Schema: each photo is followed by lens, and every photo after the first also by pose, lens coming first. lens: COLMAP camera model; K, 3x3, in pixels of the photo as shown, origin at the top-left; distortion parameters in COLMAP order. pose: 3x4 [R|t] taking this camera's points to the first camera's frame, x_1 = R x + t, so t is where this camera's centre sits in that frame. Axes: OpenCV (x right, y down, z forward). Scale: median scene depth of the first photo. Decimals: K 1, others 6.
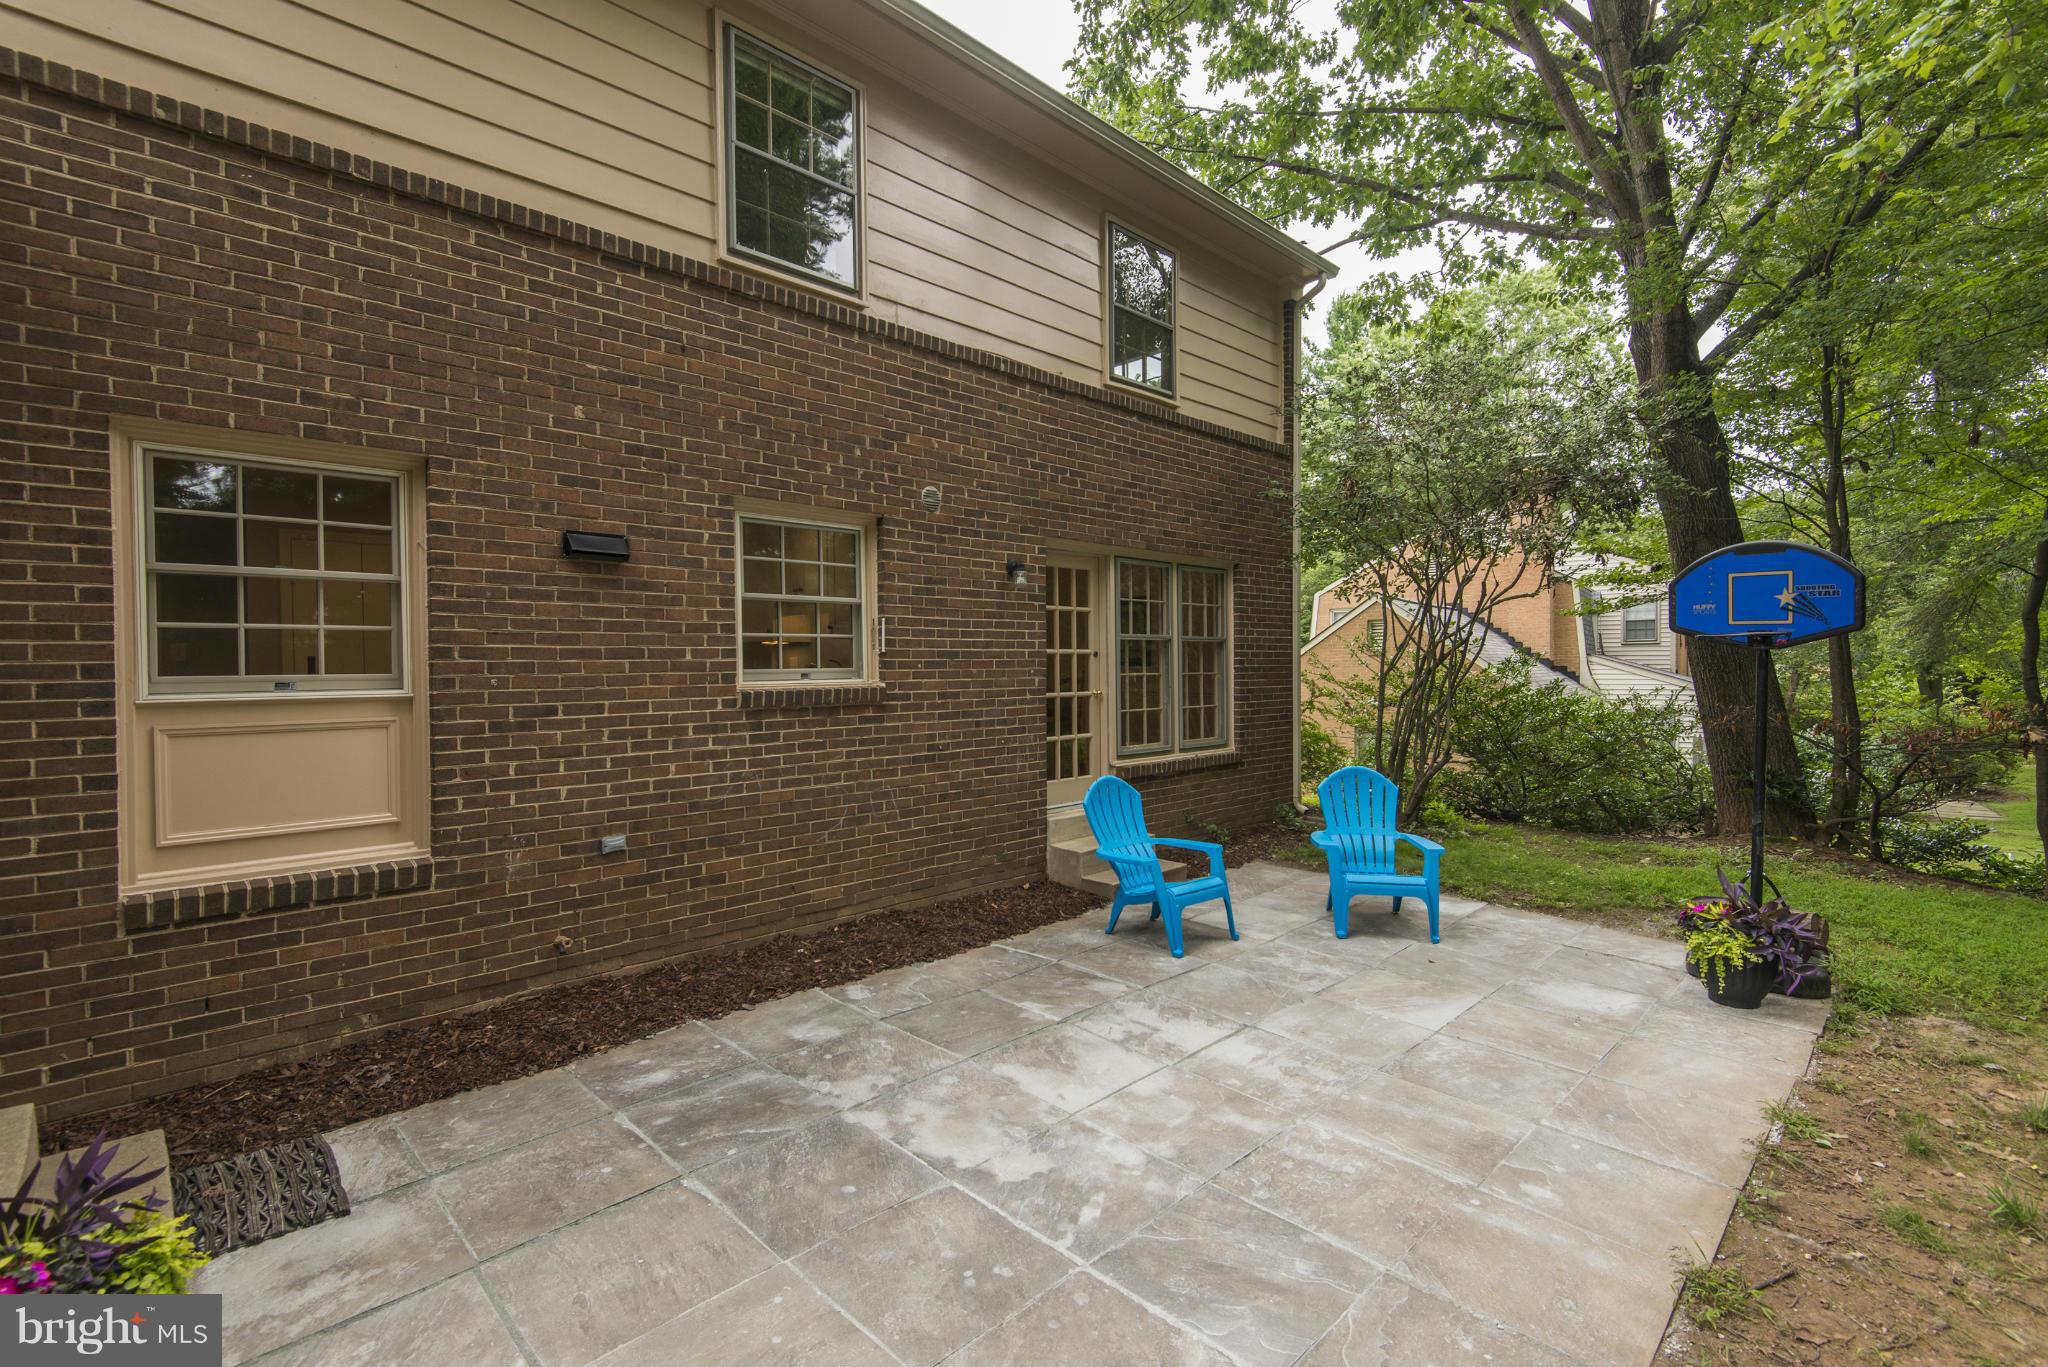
lens RADIAL K [[935.3, 0, 1019.6], [0, 935.3, 680.5], [0, 0, 1]] dist [0.026031, -0.000242]
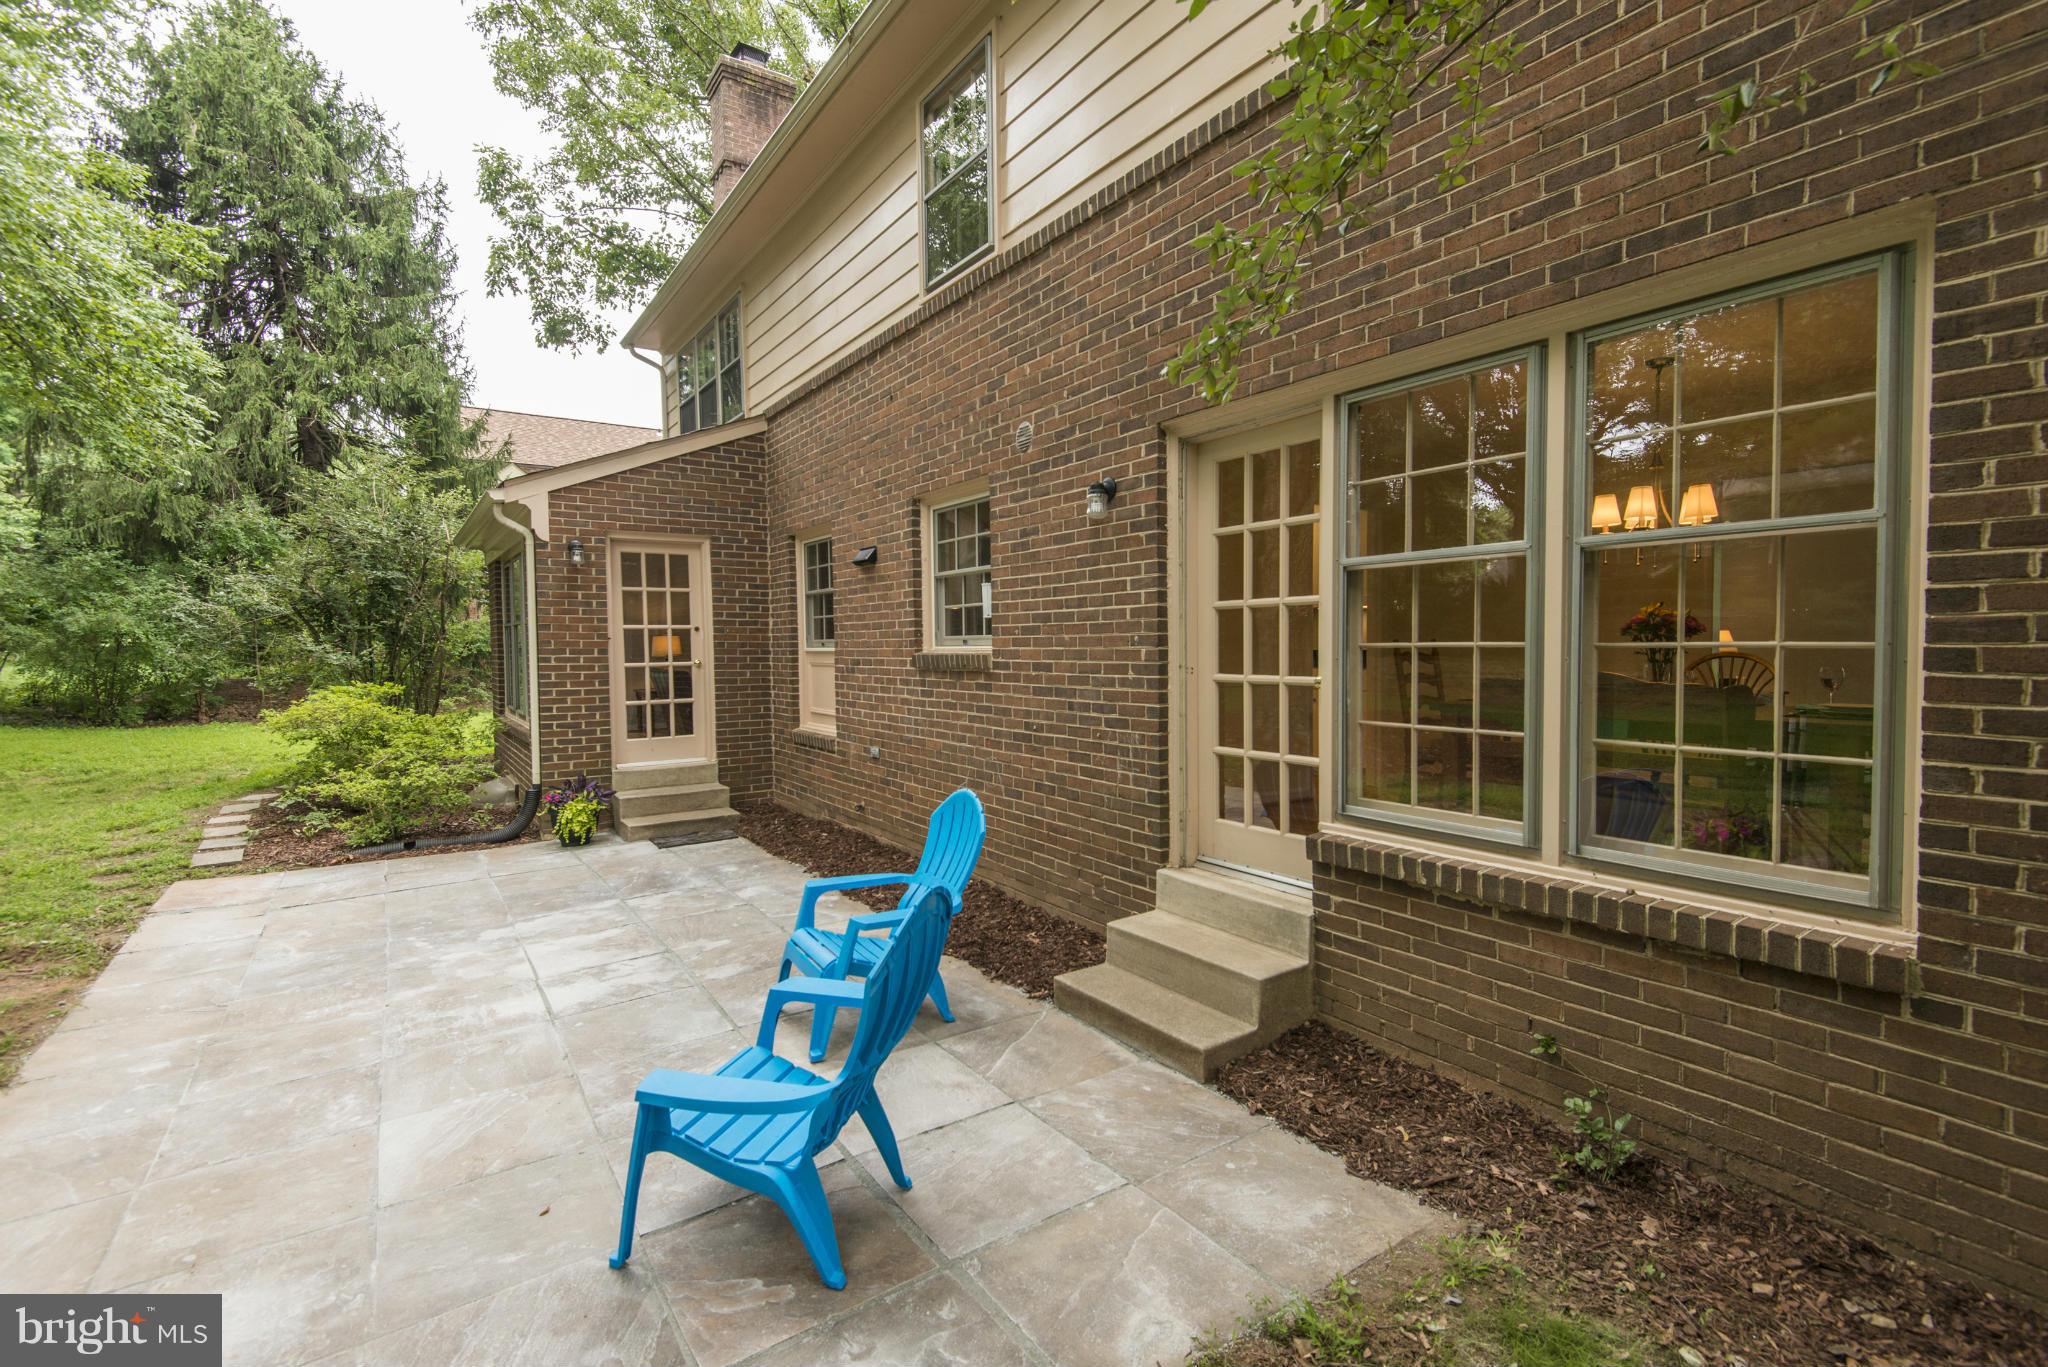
lens RADIAL K [[935.3, 0, 1020.3], [0, 935.3, 675.0], [0, 0, 1]] dist [0.026031, -0.000242]
pose [[-0.190964, 0.049868, -0.980329, 0.761782], [0.002578, 0.998731, 0.050301, -0.019340], [0.981594, 0.007078, -0.190850, 1.167111]]
